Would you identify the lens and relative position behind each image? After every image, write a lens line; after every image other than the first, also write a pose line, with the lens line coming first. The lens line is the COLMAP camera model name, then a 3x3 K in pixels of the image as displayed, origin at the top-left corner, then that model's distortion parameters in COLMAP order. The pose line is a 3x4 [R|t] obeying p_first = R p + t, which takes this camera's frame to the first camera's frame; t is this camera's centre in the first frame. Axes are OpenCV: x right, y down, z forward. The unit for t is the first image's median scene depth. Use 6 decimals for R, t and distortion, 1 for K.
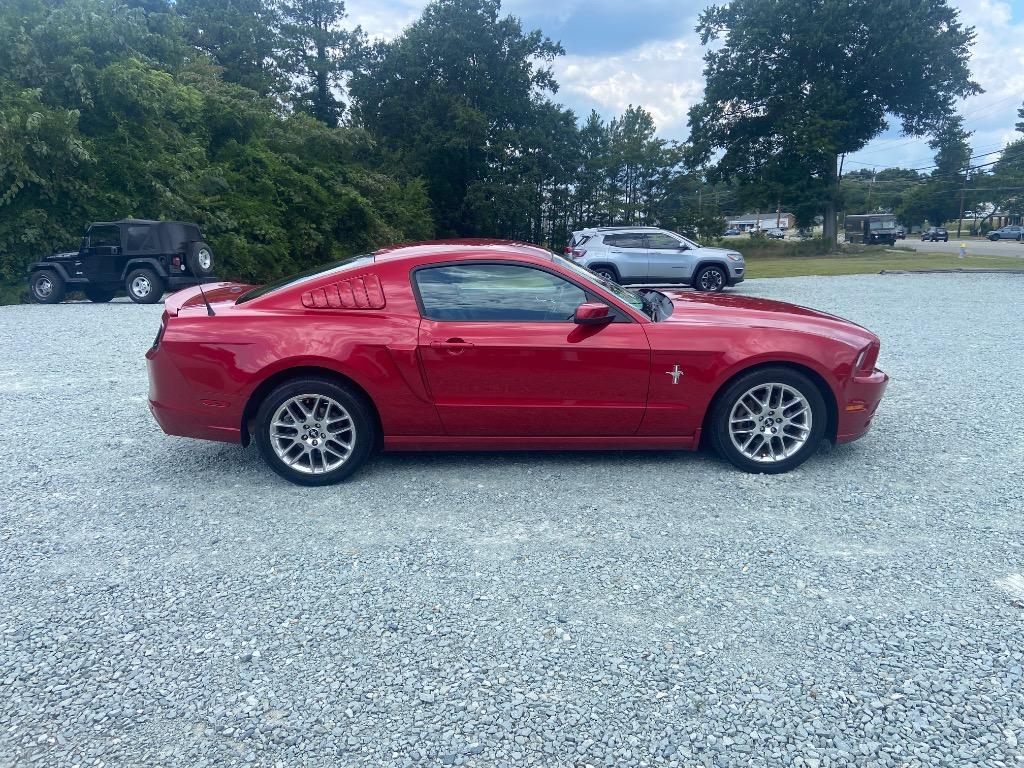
lens RADIAL K [[736.1, 0, 516.0], [0, 736.1, 374.6], [0, 0, 1]] dist [-0.002820, -0.045100]
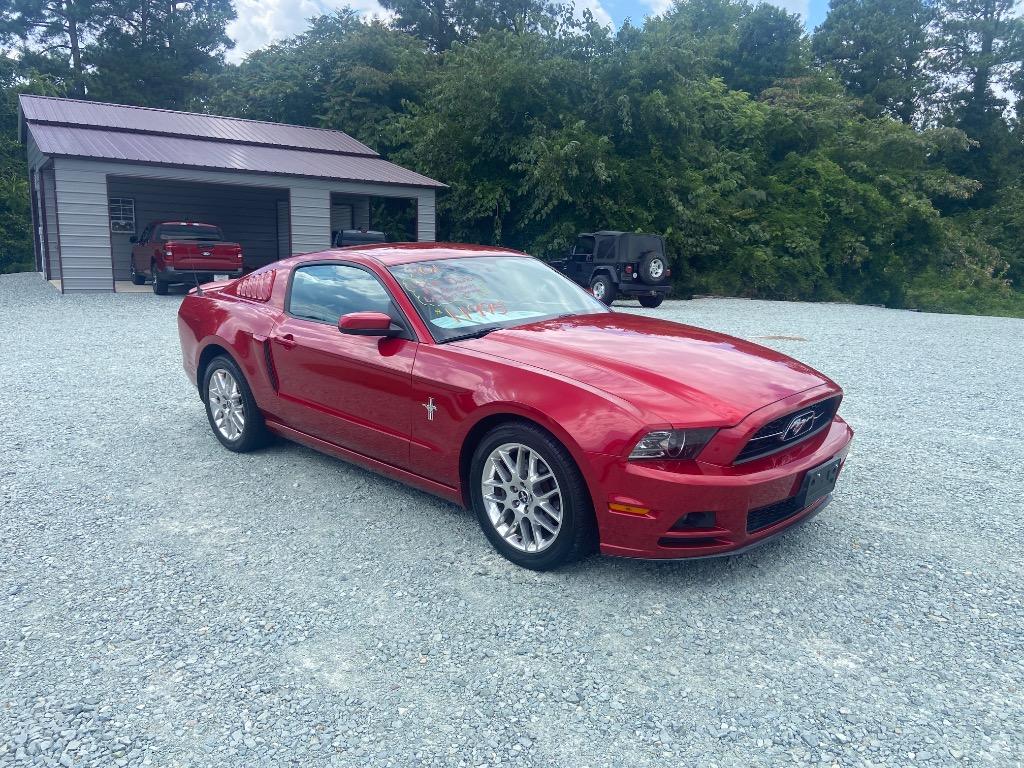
lens RADIAL K [[736.1, 0, 516.7], [0, 736.1, 385.1], [0, 0, 1]] dist [-0.002820, -0.045100]
pose [[0.678900, 0.142922, -0.720186, 0.165456], [-0.146170, 0.987547, 0.058190, -0.016726], [0.719534, 0.065764, 0.691336, 0.094272]]
